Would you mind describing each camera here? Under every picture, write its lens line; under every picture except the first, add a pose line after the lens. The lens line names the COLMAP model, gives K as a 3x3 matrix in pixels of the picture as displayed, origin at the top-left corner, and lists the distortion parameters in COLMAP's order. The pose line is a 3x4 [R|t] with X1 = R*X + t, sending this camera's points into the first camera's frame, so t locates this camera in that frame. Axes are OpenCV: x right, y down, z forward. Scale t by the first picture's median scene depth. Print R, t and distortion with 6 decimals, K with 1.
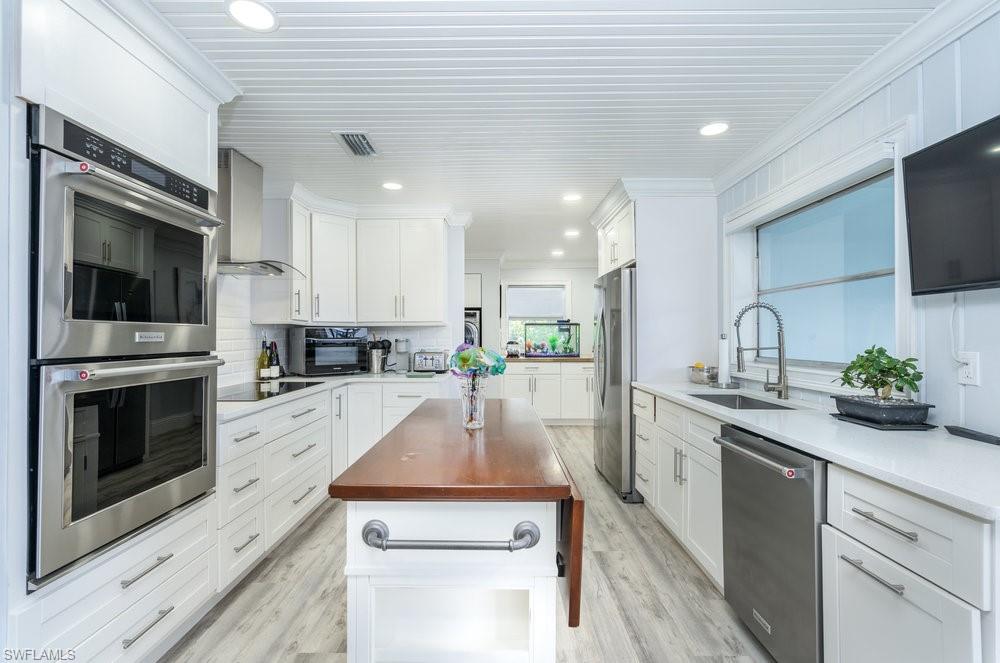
lens RADIAL K [[460.7, 0, 496.8], [0, 460.7, 333.5], [0, 0, 1]] dist [-0.011695, 0.000580]
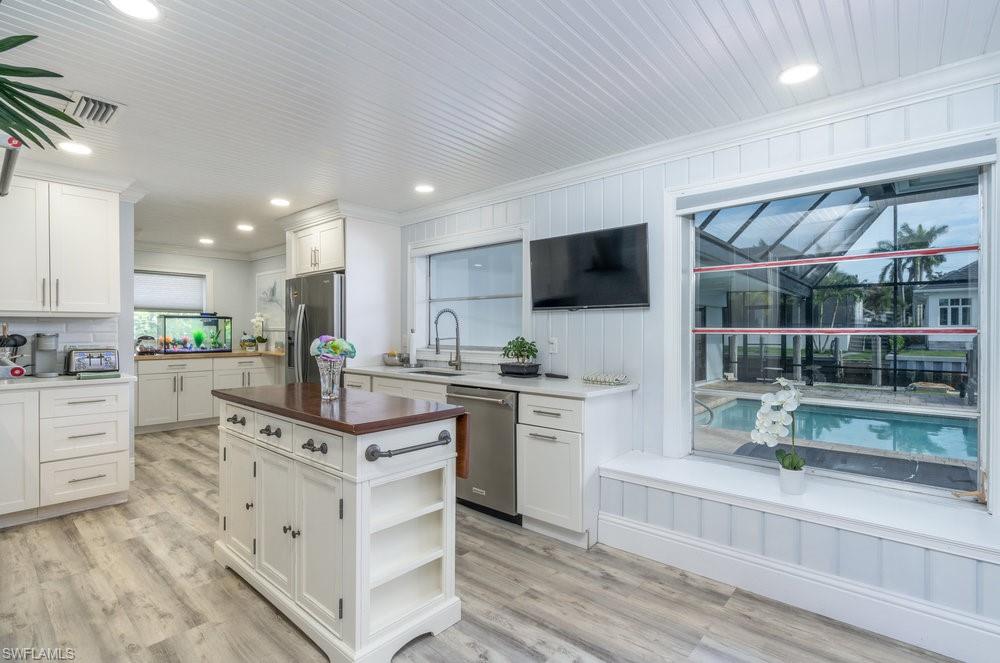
lens RADIAL K [[460.7, 0, 496.8], [0, 460.7, 333.5], [0, 0, 1]] dist [-0.011695, 0.000580]
pose [[0.666839, -0.001629, 0.745200, -0.471399], [-0.006930, 0.999941, 0.008386, 0.000999], [-0.745170, -0.010756, 0.666788, -0.157933]]
